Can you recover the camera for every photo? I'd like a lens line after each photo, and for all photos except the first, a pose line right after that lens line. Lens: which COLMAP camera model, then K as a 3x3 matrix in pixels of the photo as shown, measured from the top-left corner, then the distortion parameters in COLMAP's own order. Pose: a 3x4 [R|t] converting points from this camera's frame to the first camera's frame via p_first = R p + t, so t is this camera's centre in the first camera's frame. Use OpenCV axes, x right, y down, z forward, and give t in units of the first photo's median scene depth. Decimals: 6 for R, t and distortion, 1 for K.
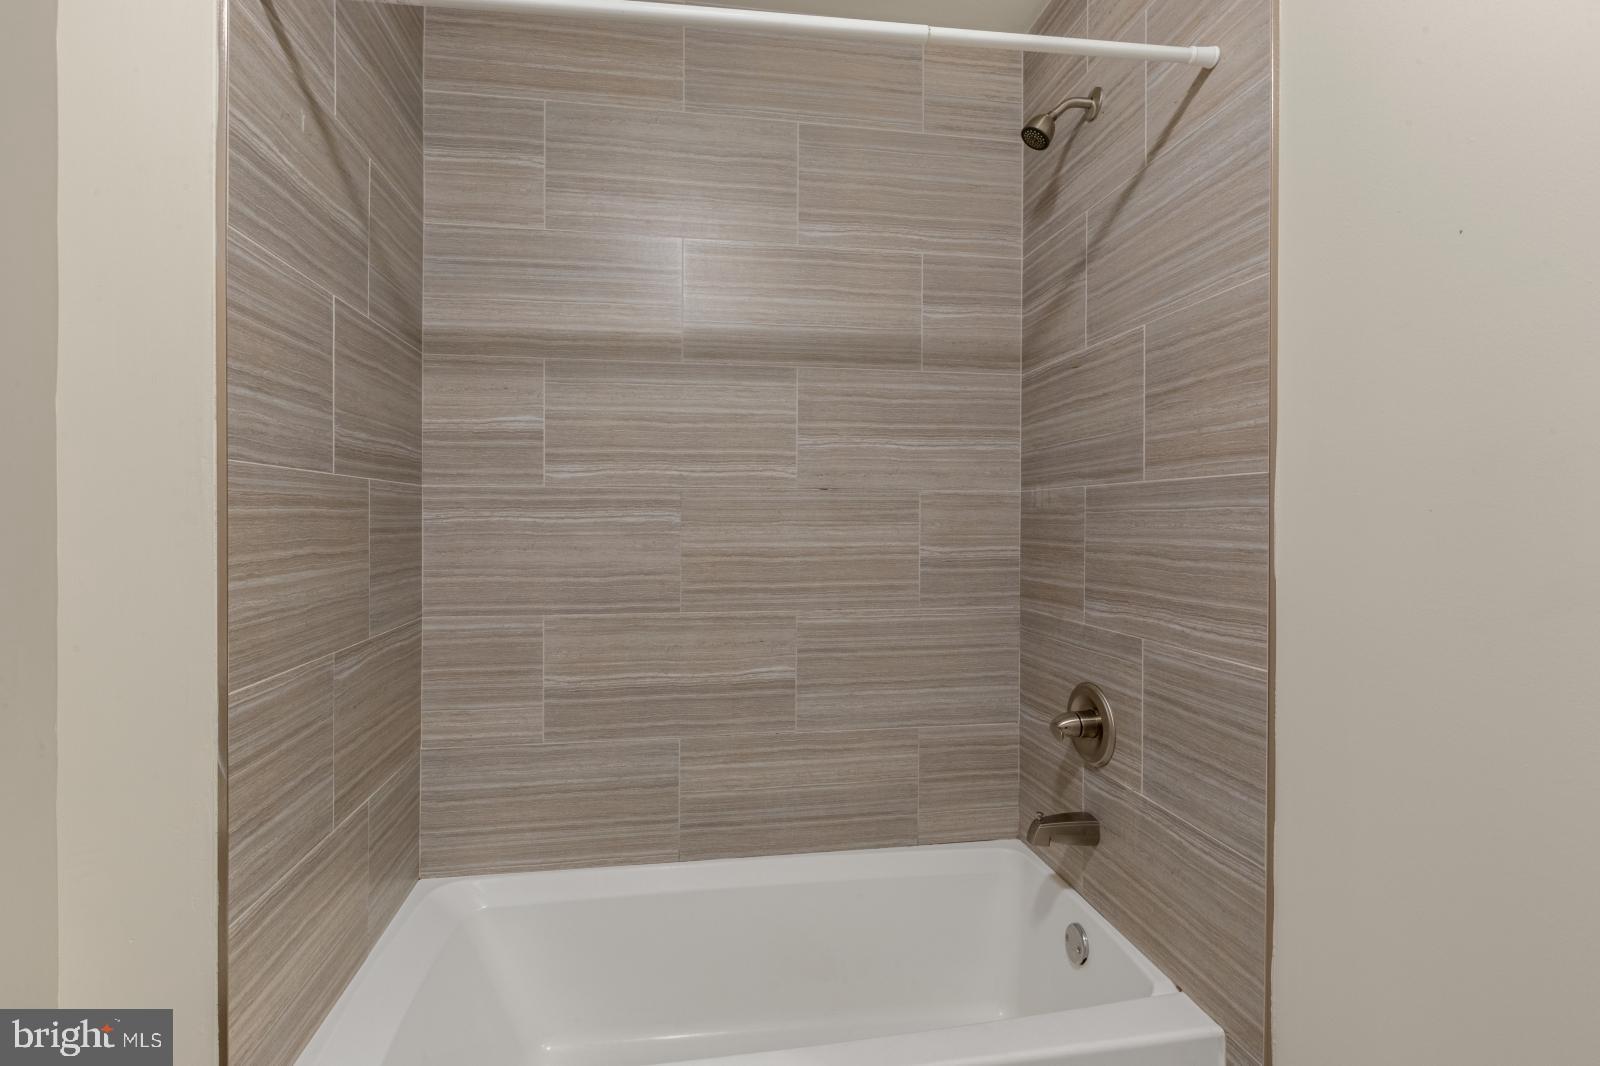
lens RADIAL K [[736.8, 0, 793.9], [0, 736.8, 524.9], [0, 0, 1]] dist [-0.000449, 0.000166]
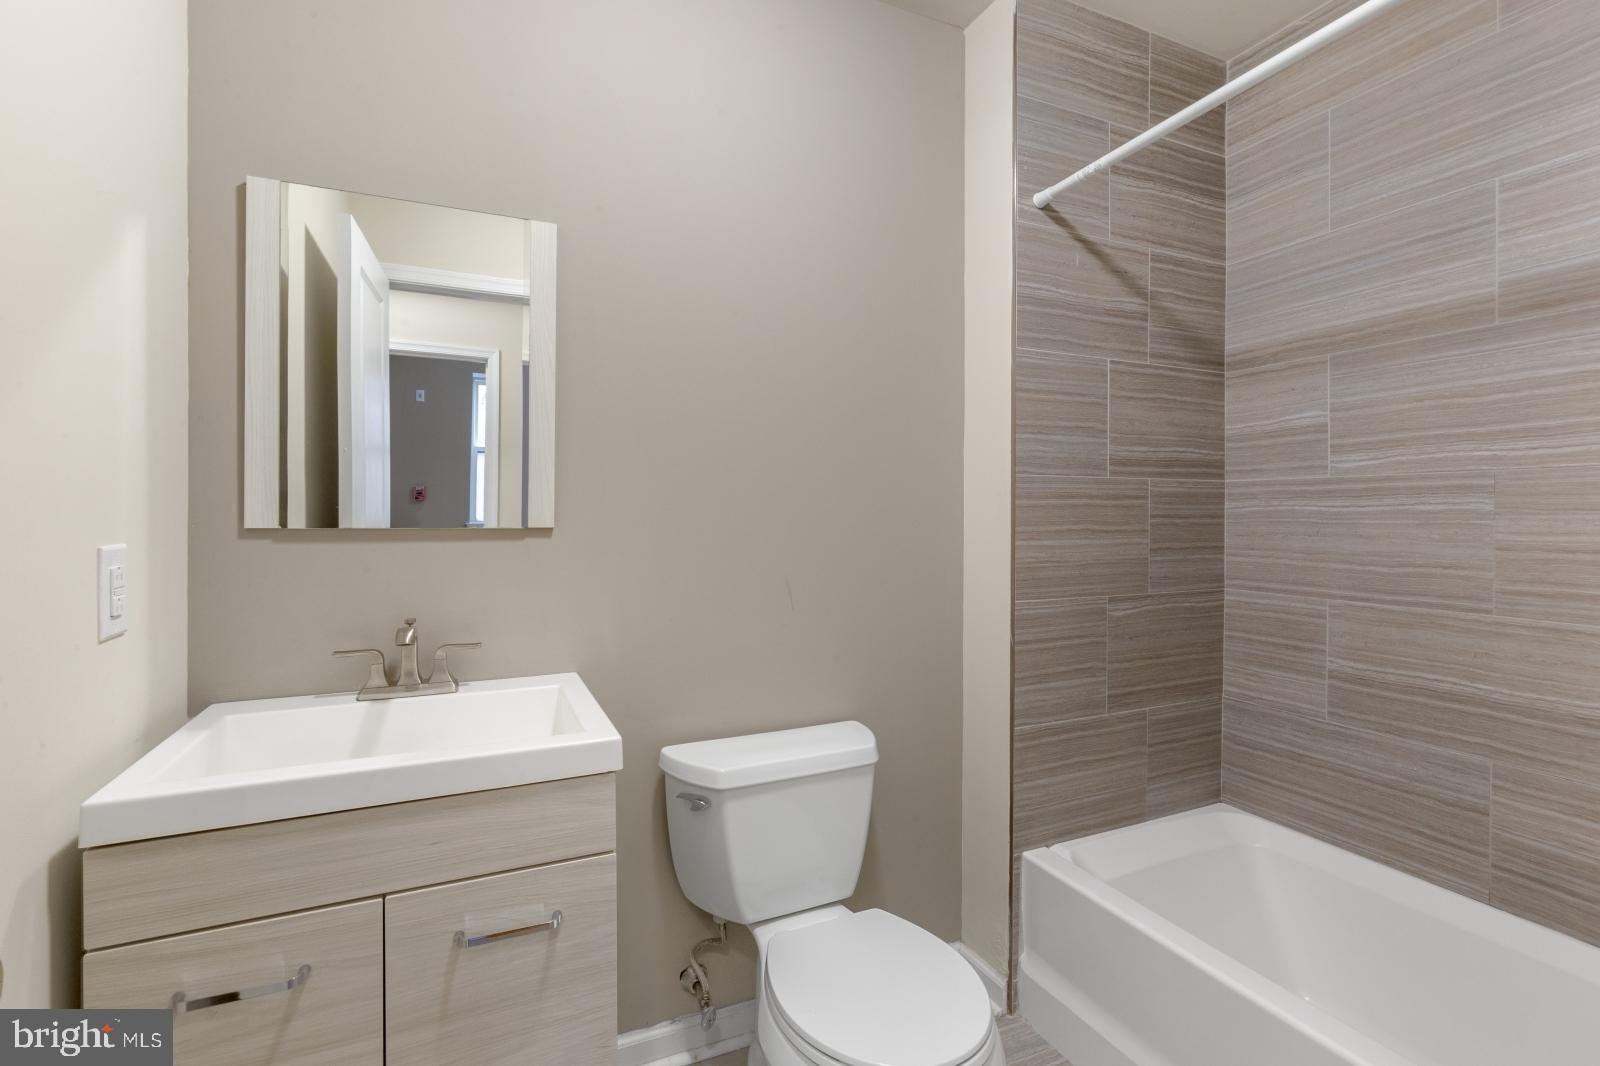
lens RADIAL K [[736.8, 0, 799.5], [0, 736.8, 524.6], [0, 0, 1]] dist [-0.000449, 0.000166]
pose [[0.270496, 0.014662, -0.962610, 0.468724], [-0.009166, 0.999878, 0.012654, 0.009880], [0.962678, 0.005400, 0.270597, -0.010516]]
